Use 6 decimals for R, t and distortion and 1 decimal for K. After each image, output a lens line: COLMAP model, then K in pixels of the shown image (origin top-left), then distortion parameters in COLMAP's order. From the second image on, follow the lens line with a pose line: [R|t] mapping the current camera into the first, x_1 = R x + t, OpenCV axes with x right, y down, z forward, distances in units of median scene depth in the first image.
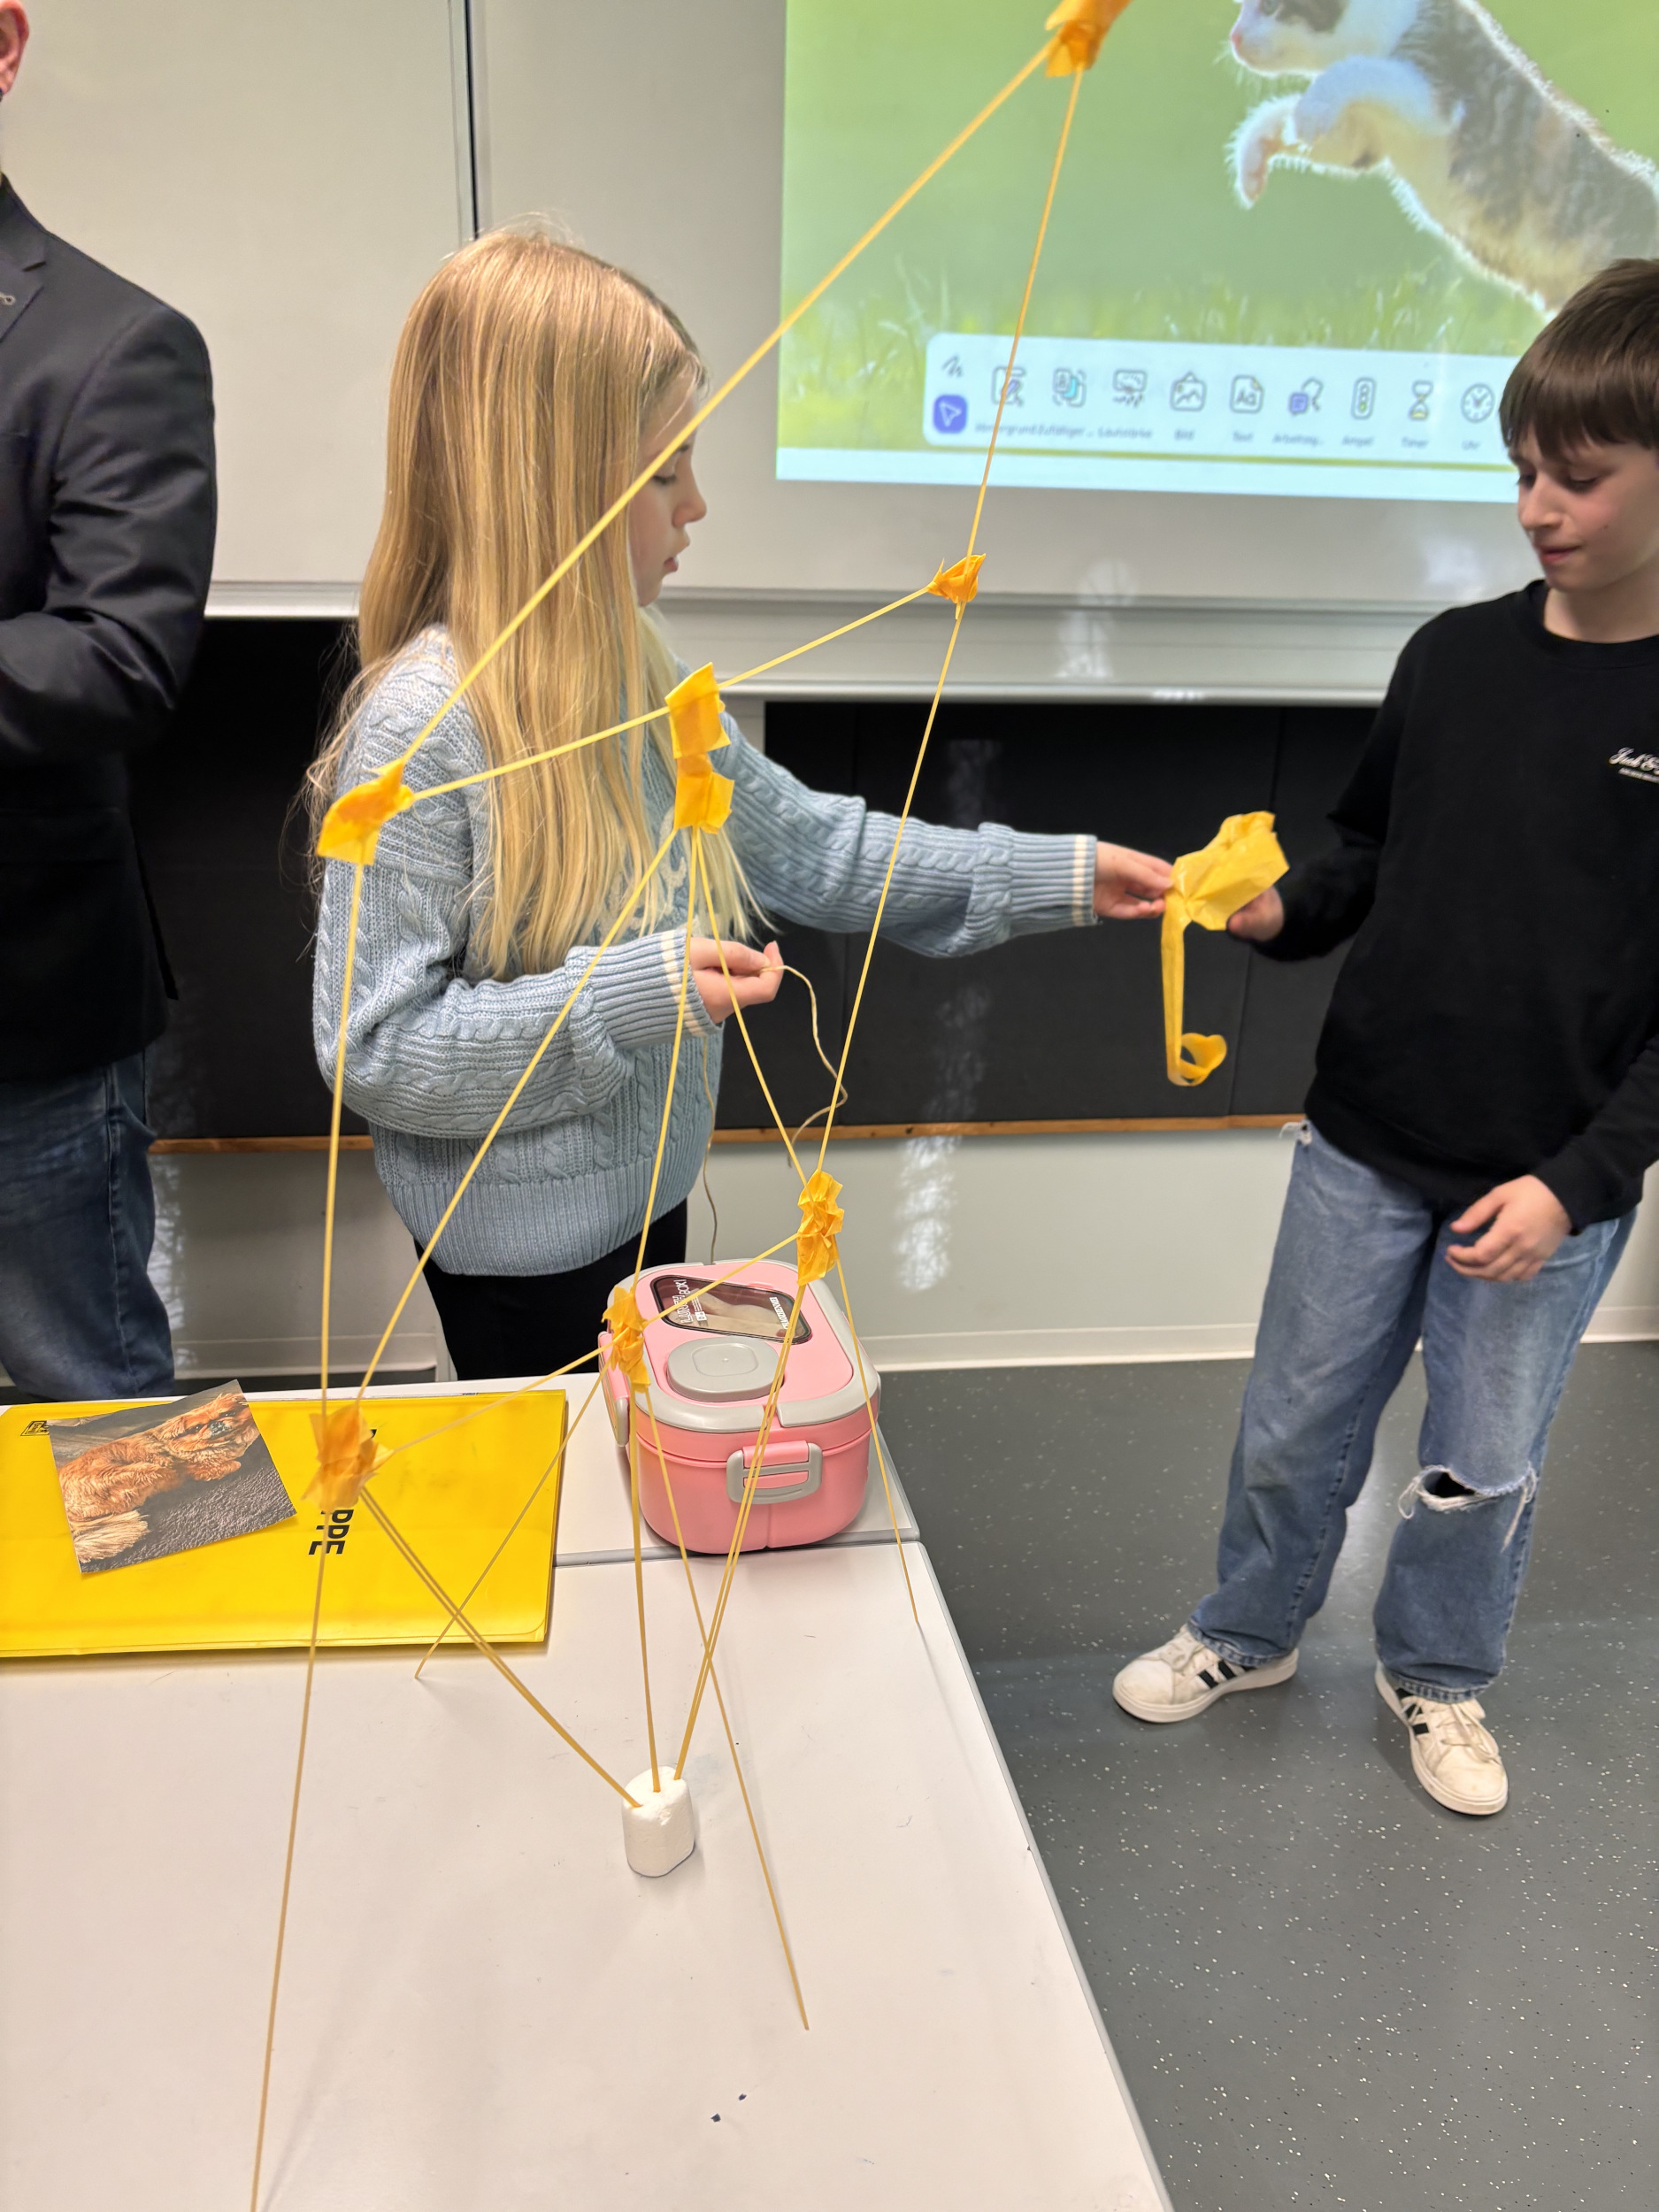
lens RADIAL K [[1693.9, 0, 830.3], [0, 1693.9, 1091.5], [0, 0, 1]] dist [0.081926, -0.001829]
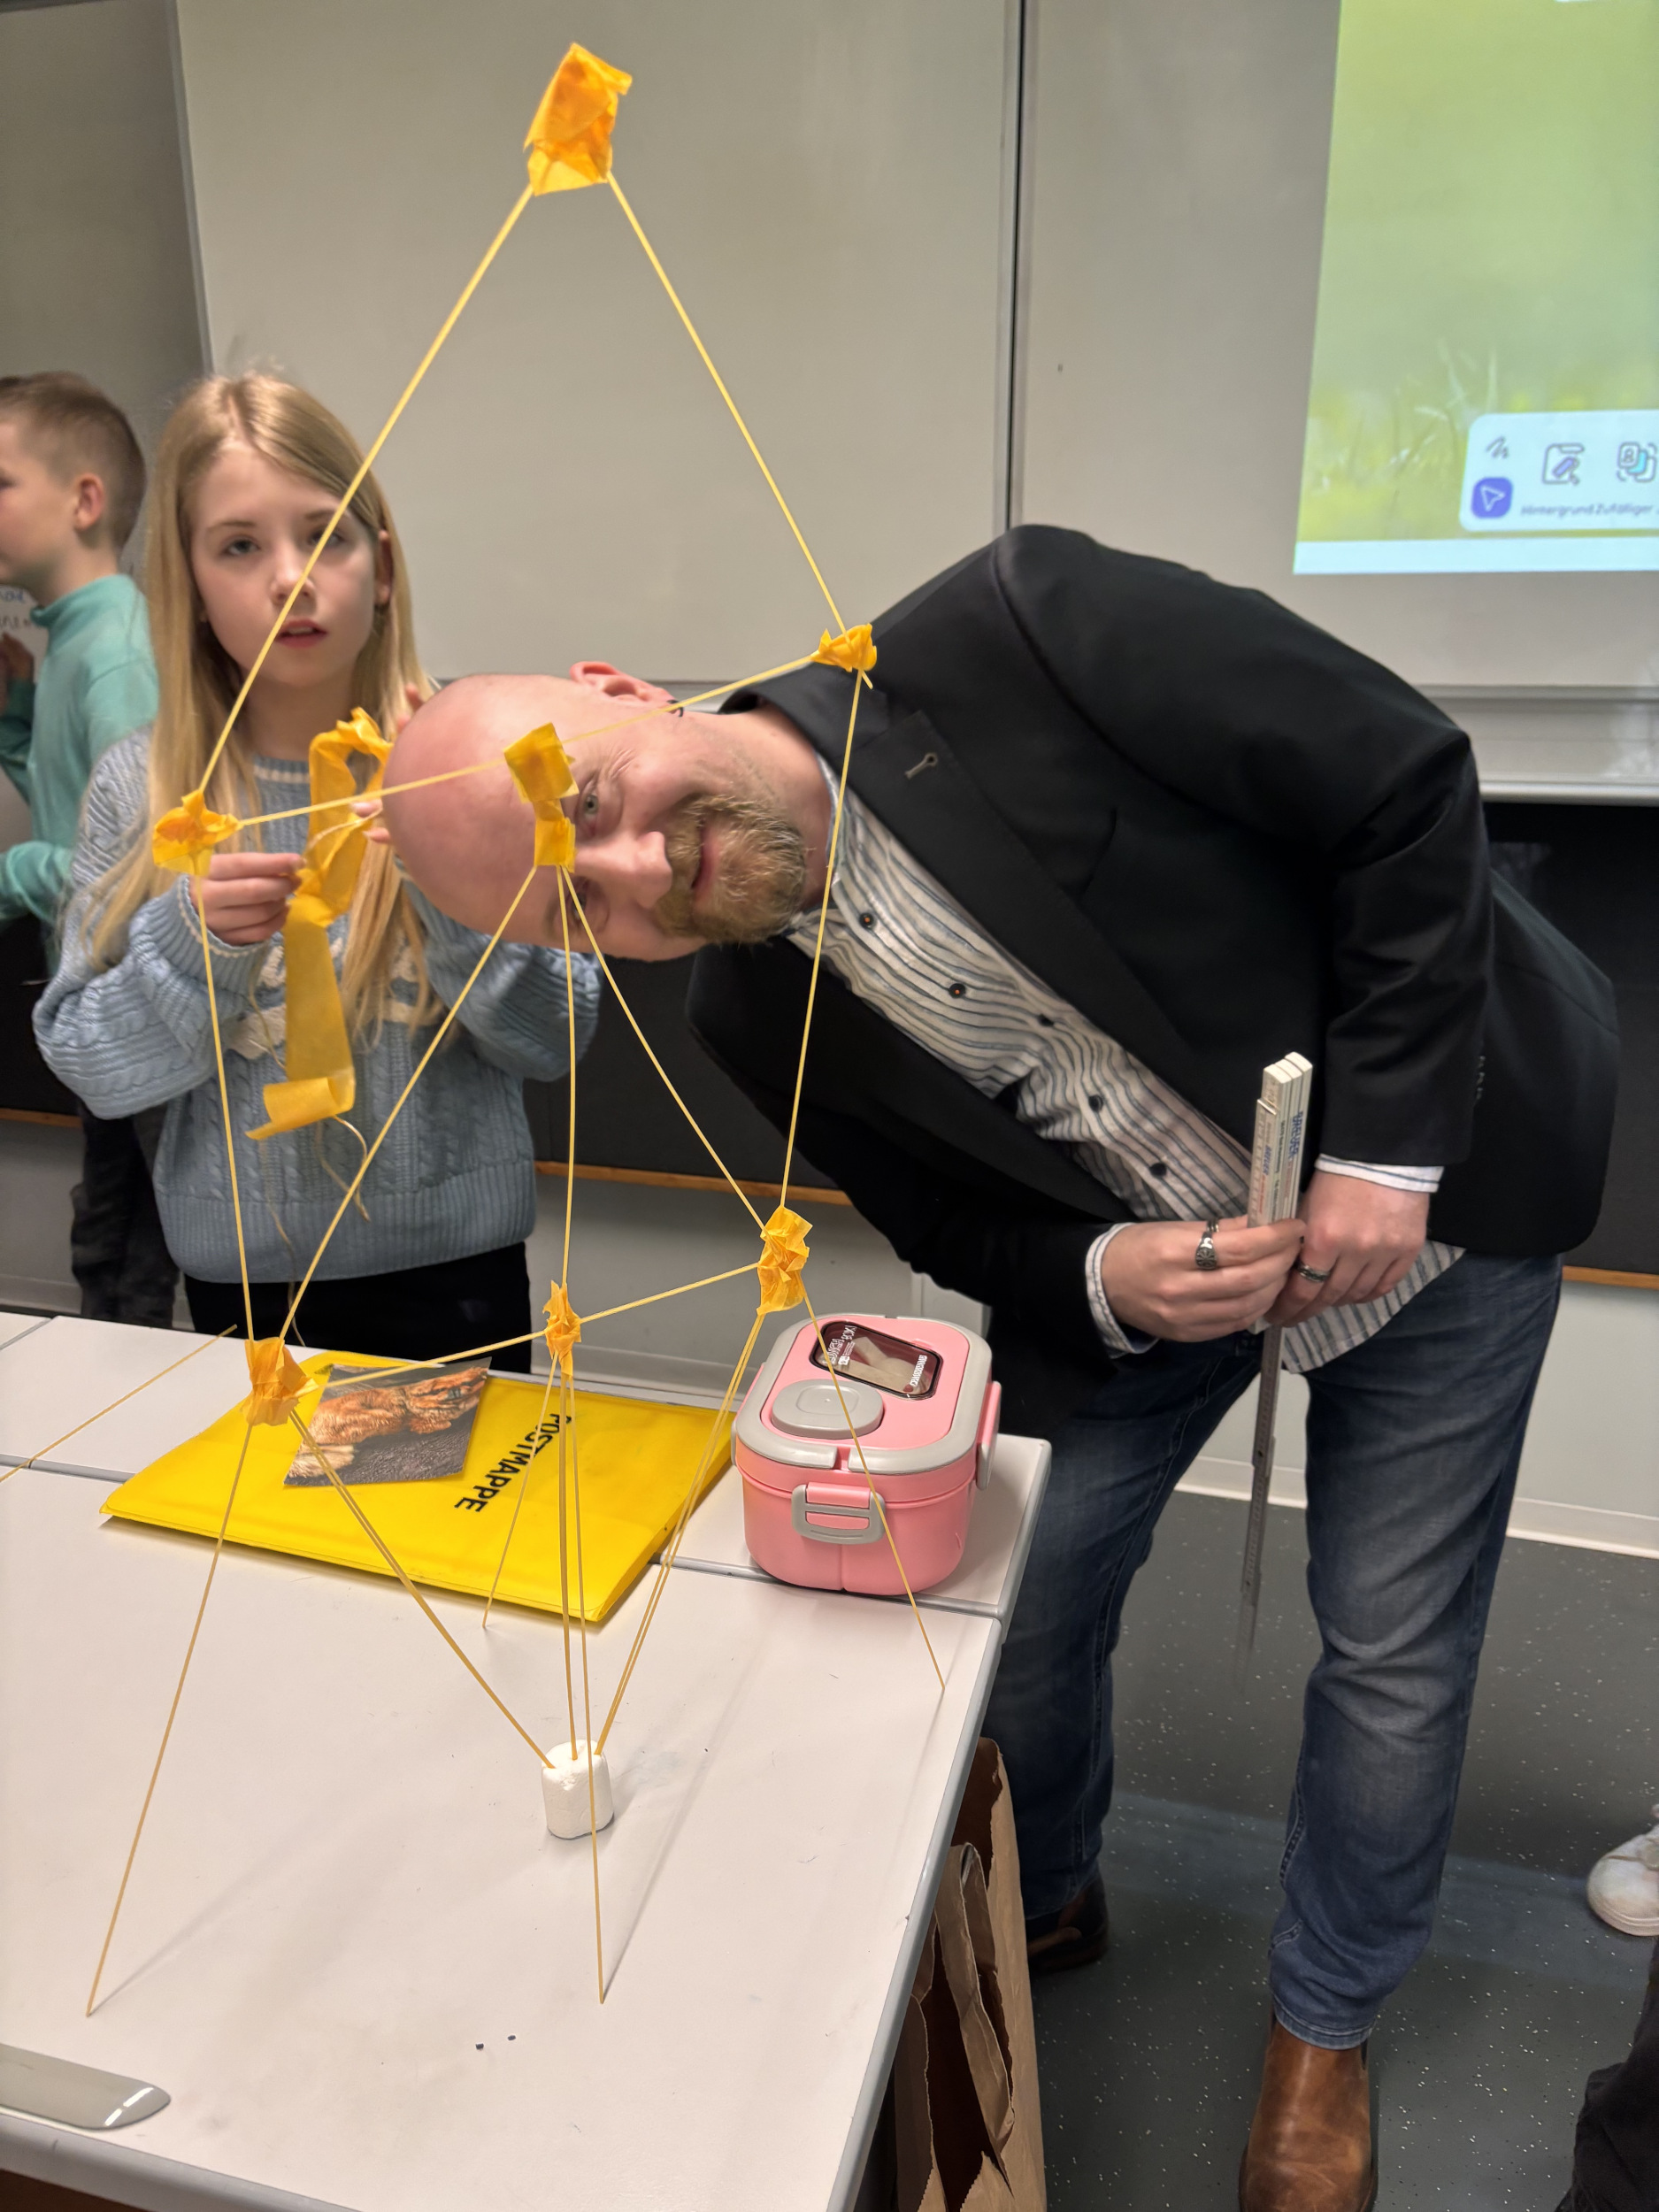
lens RADIAL K [[1693.9, 0, 839.3], [0, 1693.9, 1113.6], [0, 0, 1]] dist [0.081926, -0.001829]
pose [[0.920056, 0.096838, -0.379632, 0.138400], [-0.114092, 0.993200, -0.023159, 0.002798], [0.374808, 0.064620, 0.924848, 0.011673]]
